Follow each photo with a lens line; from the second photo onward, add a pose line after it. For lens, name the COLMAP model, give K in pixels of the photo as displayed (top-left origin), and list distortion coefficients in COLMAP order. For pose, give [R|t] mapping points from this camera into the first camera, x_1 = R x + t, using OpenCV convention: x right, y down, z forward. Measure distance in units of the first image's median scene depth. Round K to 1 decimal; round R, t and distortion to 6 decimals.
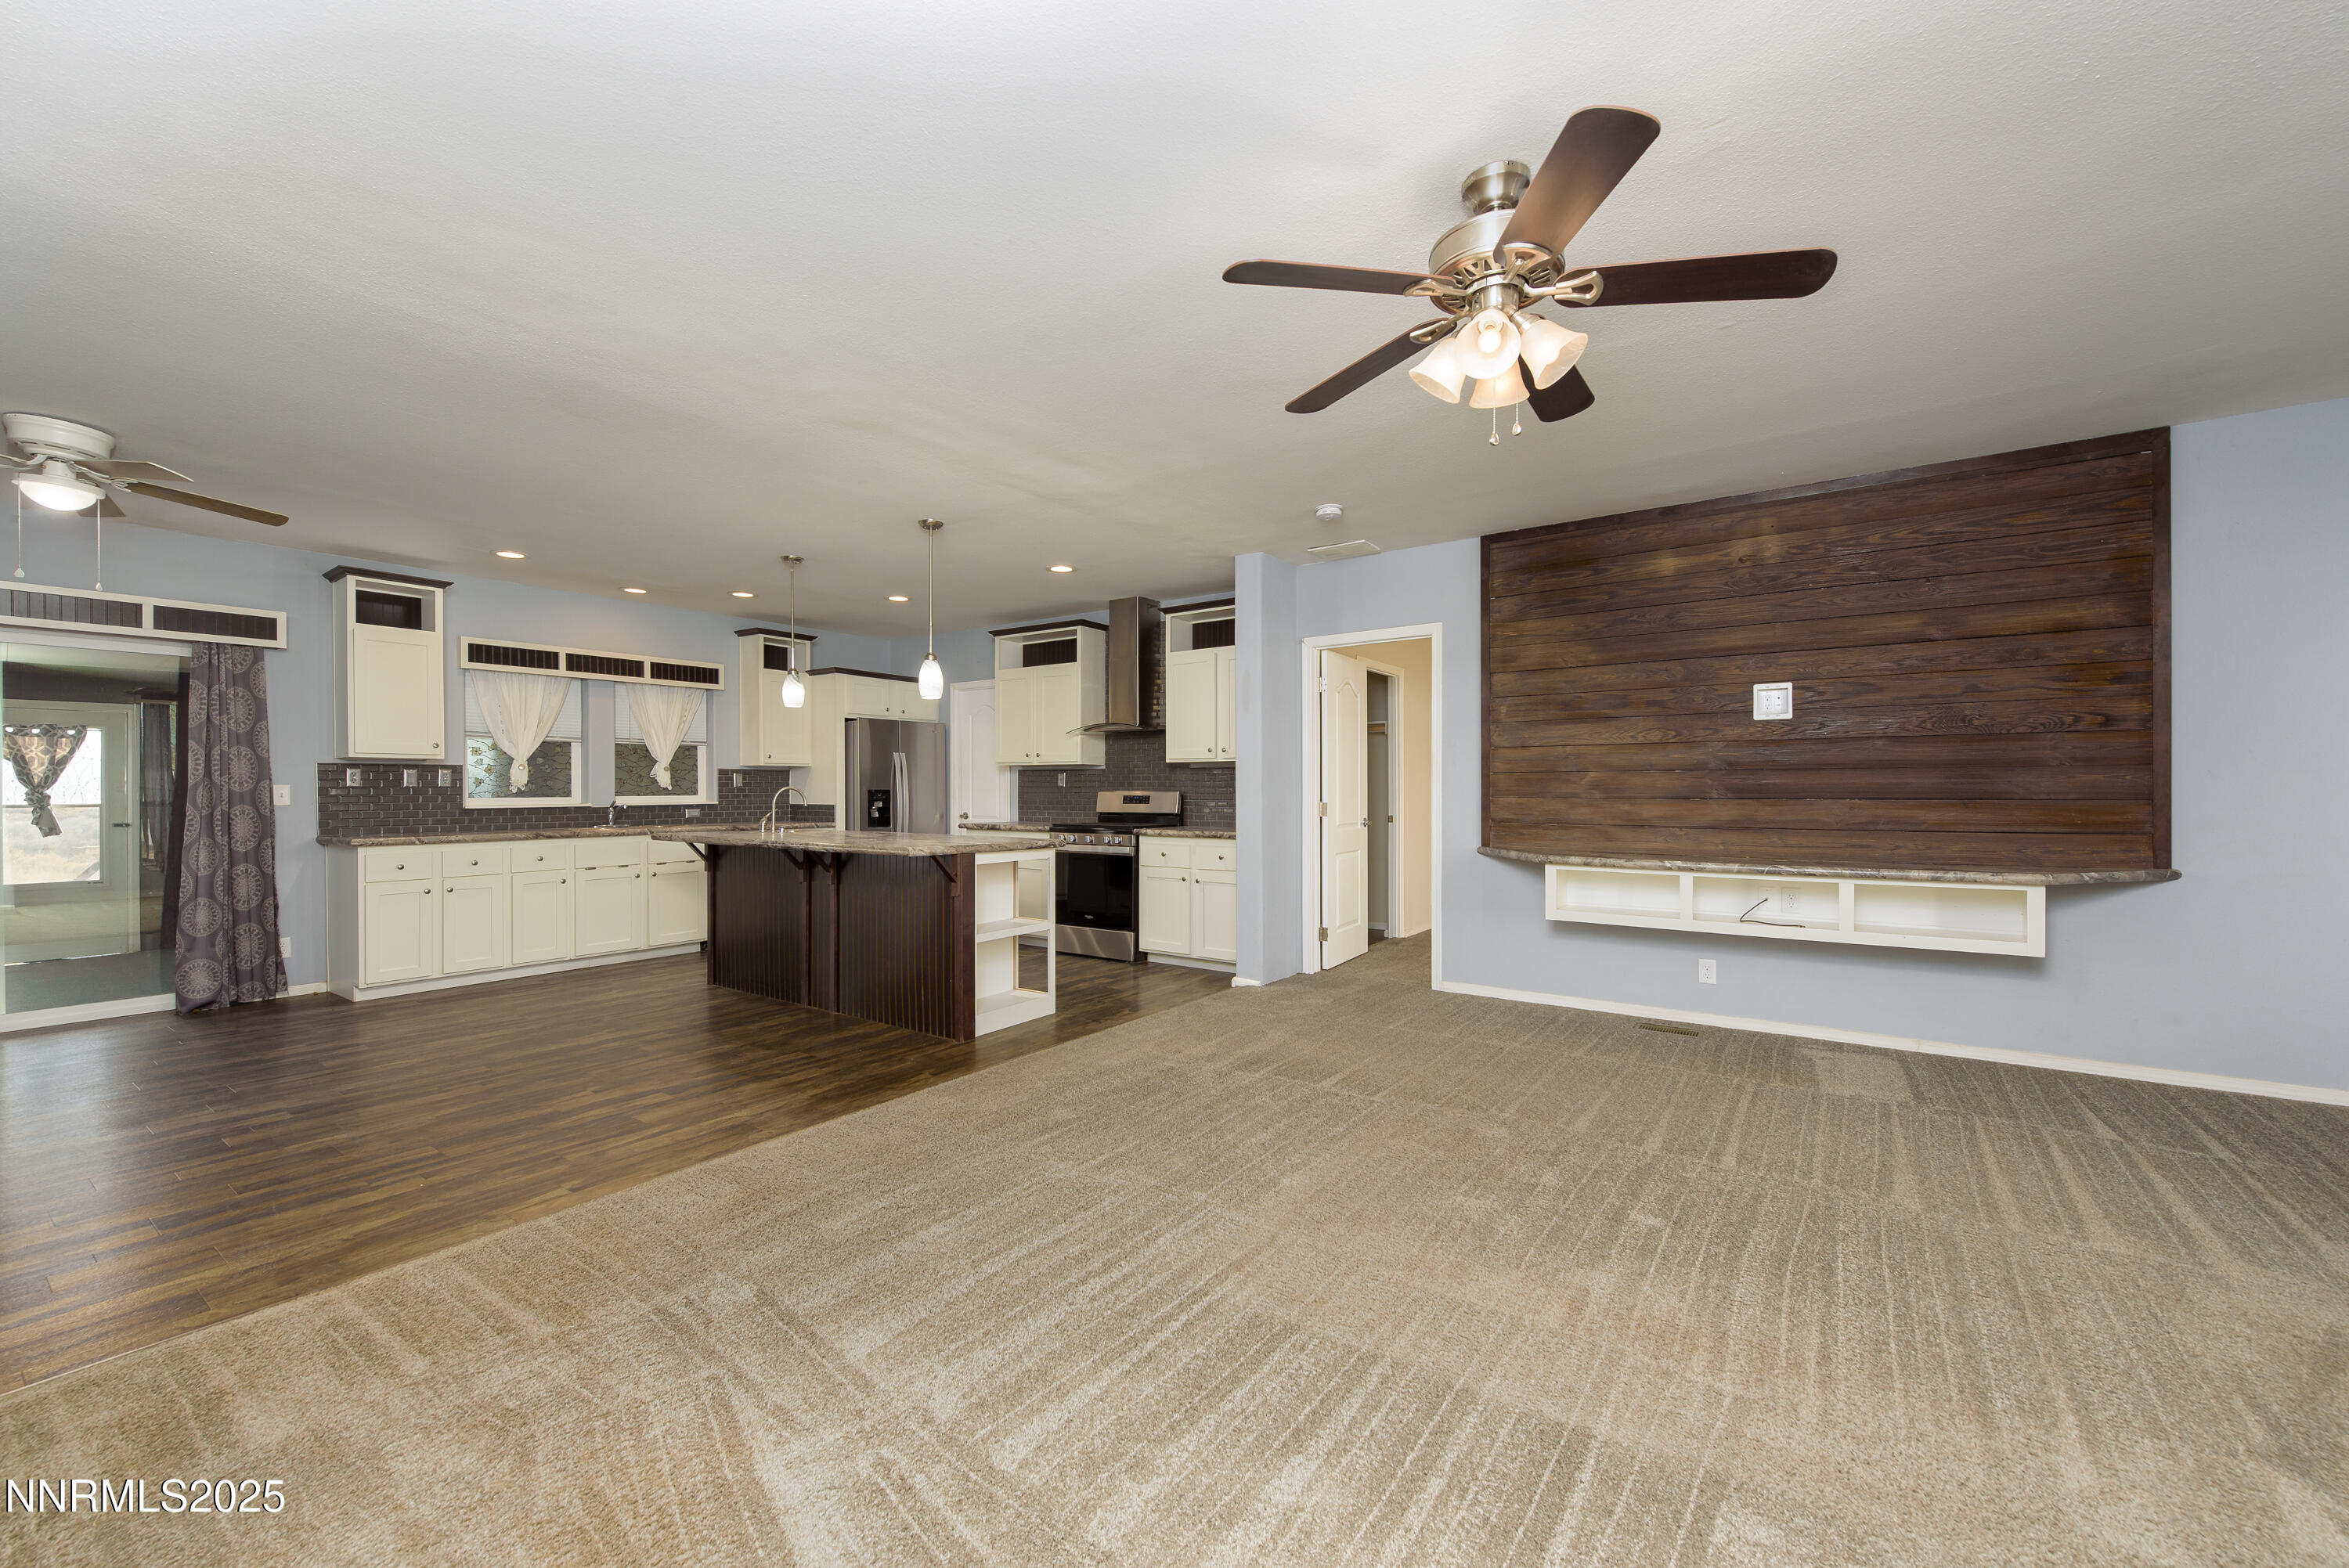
lens RADIAL K [[929.0, 0, 1150.5], [0, 929.0, 796.1], [0, 0, 1]] dist [0.007798, -0.002212]
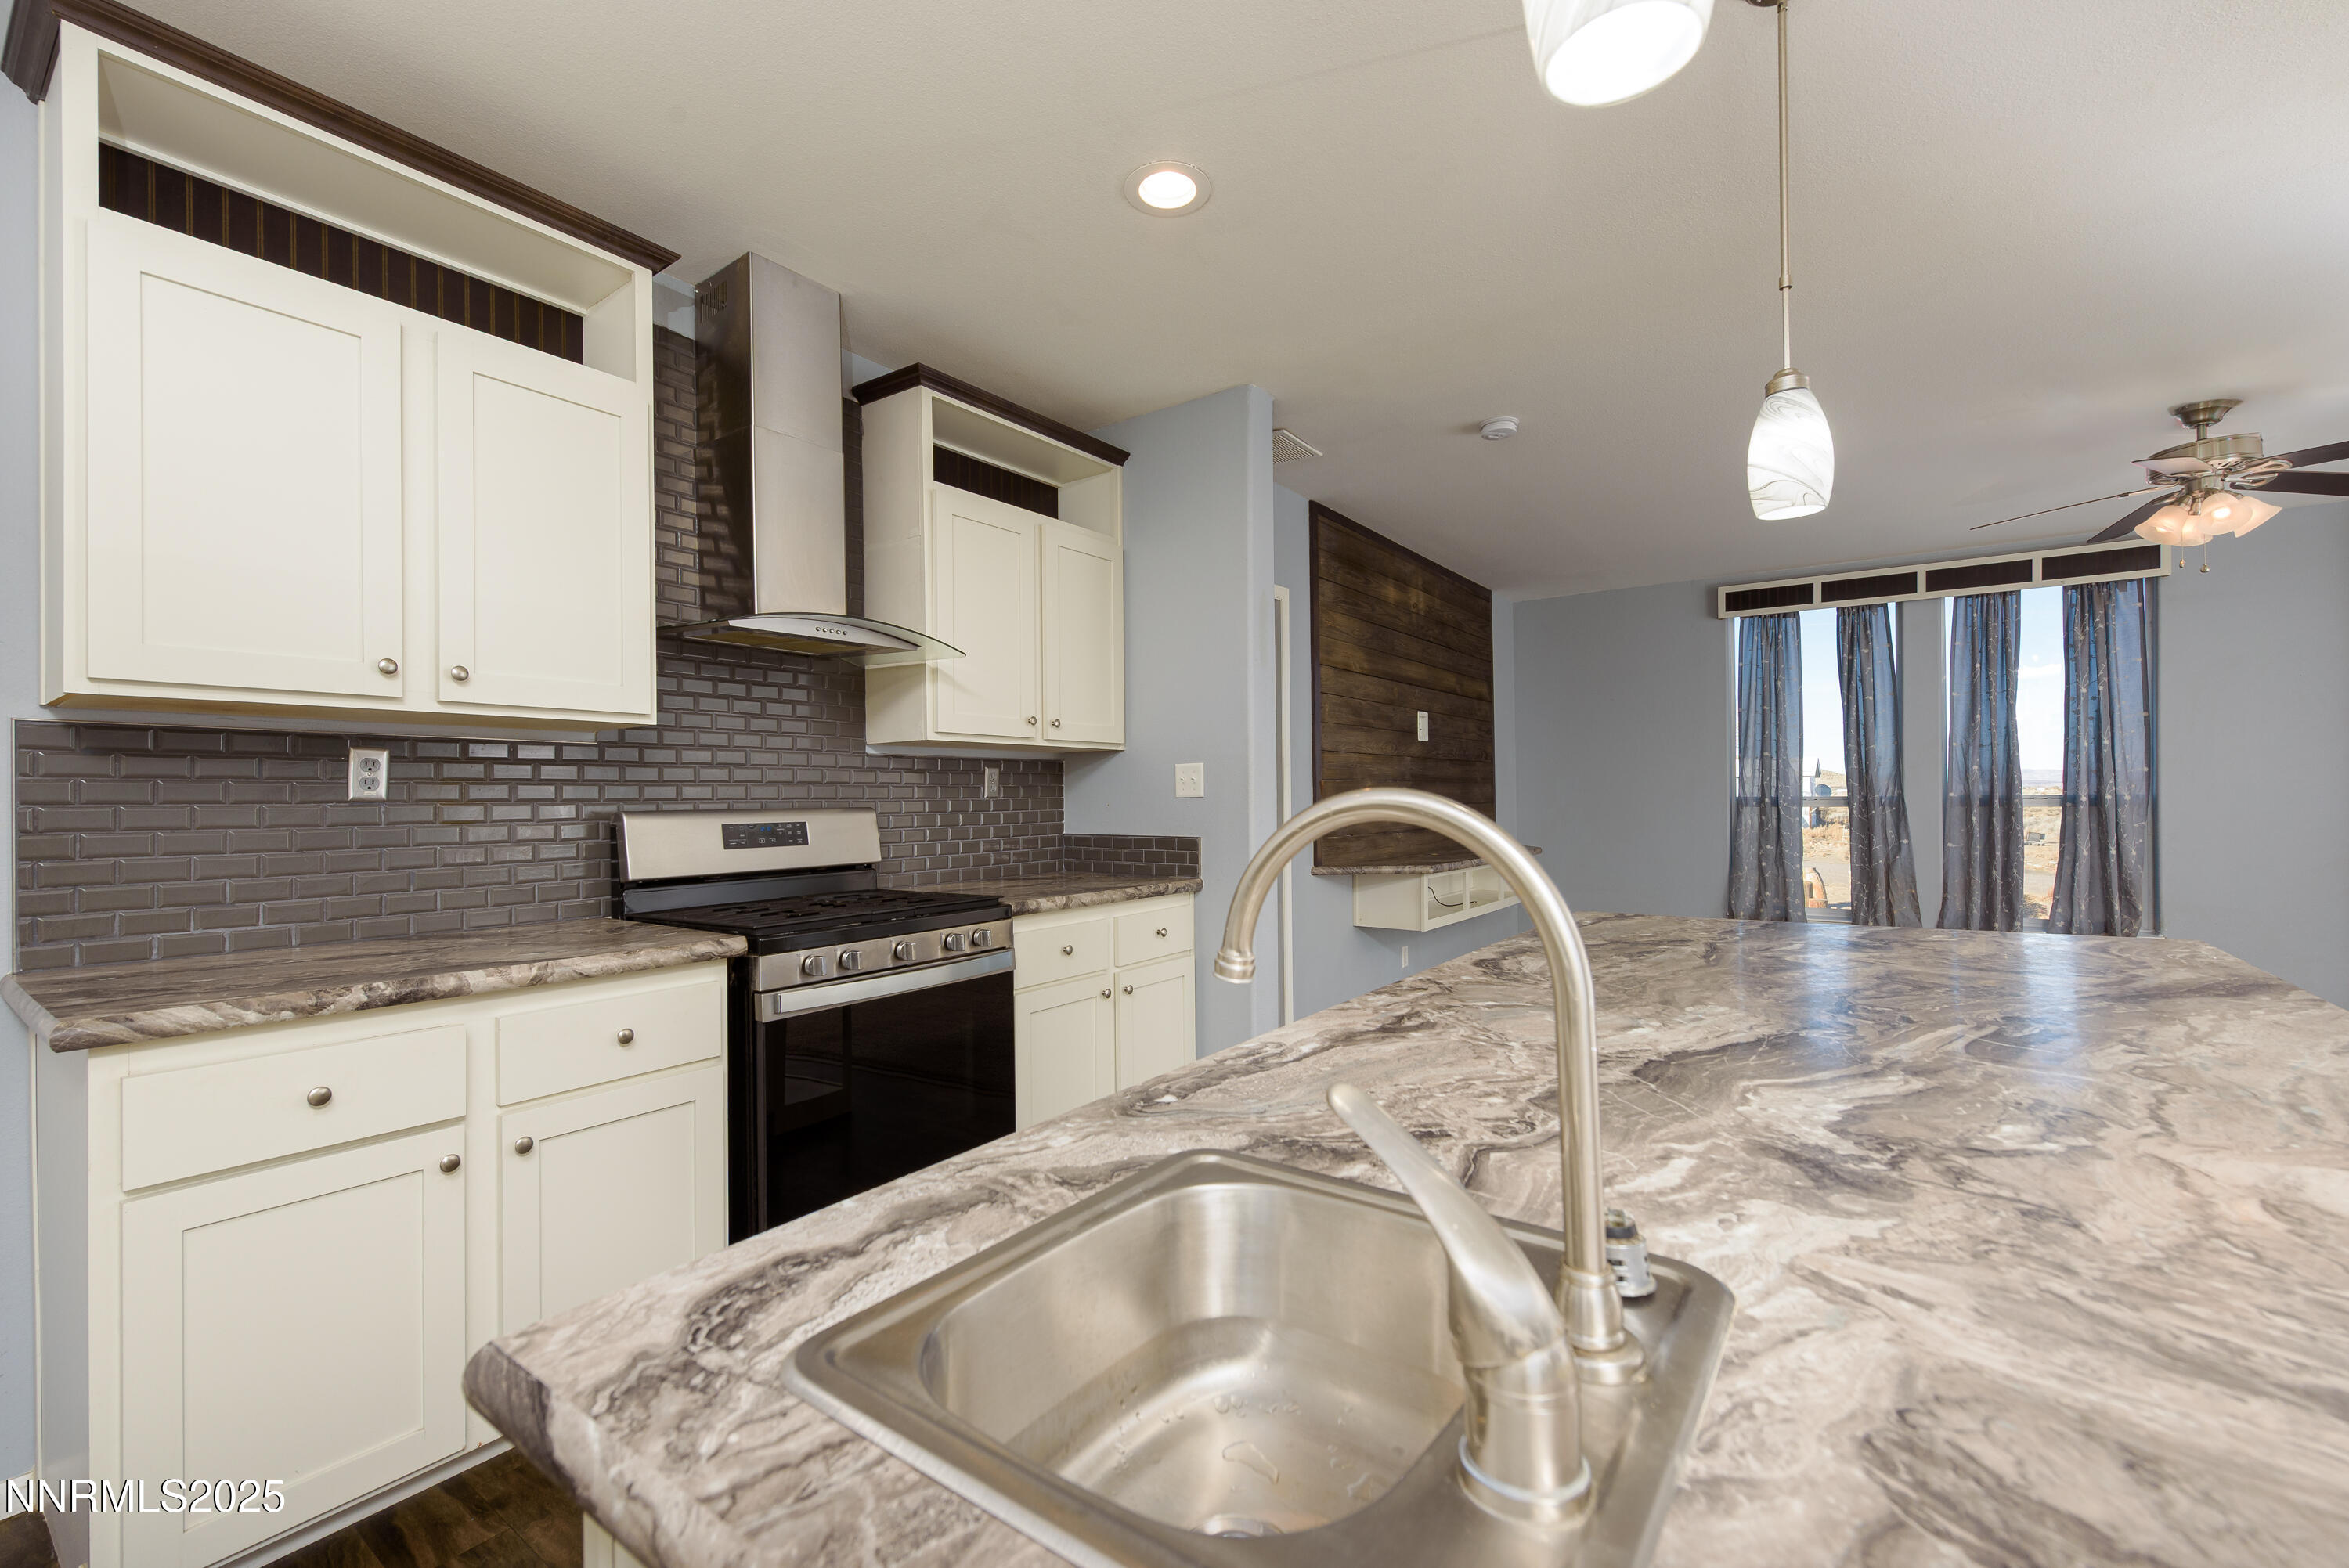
lens RADIAL K [[994.3, 0, 1172.4], [0, 994.3, 791.6], [0, 0, 1]] dist [0.020205, -0.001162]
pose [[-0.012248, 0.005266, 0.999911, -0.559940], [0.016408, 0.999853, -0.005065, -0.011917], [-0.999790, 0.016344, -0.012332, 1.164608]]
